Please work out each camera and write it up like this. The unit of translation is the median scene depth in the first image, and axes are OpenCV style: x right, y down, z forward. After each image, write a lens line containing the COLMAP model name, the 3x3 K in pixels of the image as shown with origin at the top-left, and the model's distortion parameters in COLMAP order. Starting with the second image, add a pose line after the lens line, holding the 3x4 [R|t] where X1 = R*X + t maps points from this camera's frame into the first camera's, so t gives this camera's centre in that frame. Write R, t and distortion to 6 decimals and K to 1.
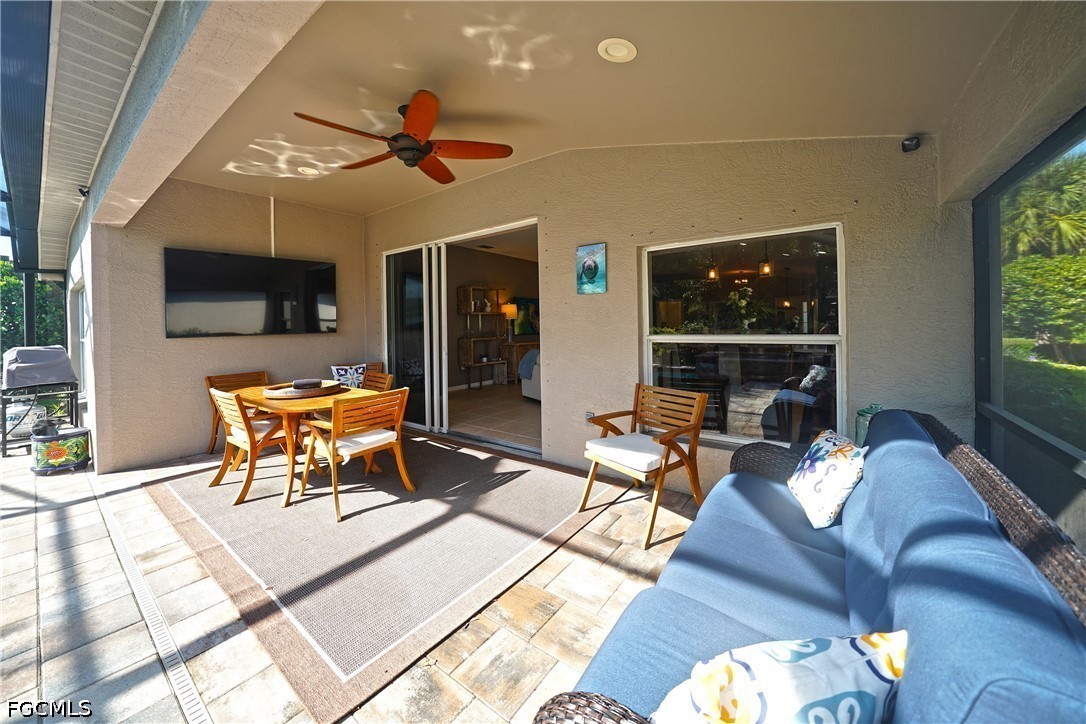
lens RADIAL K [[388.2, 0, 543.0], [0, 388.2, 362.0], [0, 0, 1]] dist [-0.028286, 0.006131]
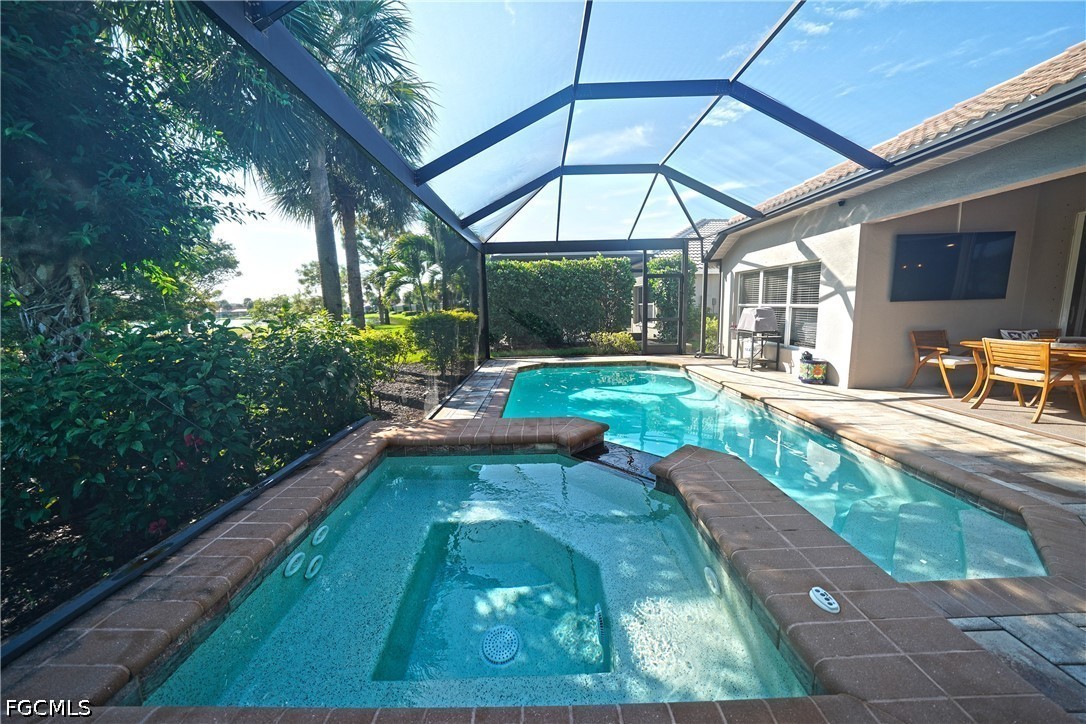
lens RADIAL K [[388.2, 0, 543.0], [0, 388.2, 362.0], [0, 0, 1]] dist [-0.028286, 0.006131]
pose [[0.599442, 0.118595, -0.791583, -0.840707], [-0.058518, 0.992809, 0.104429, 0.117604], [0.798276, -0.016277, 0.602072, -1.209517]]
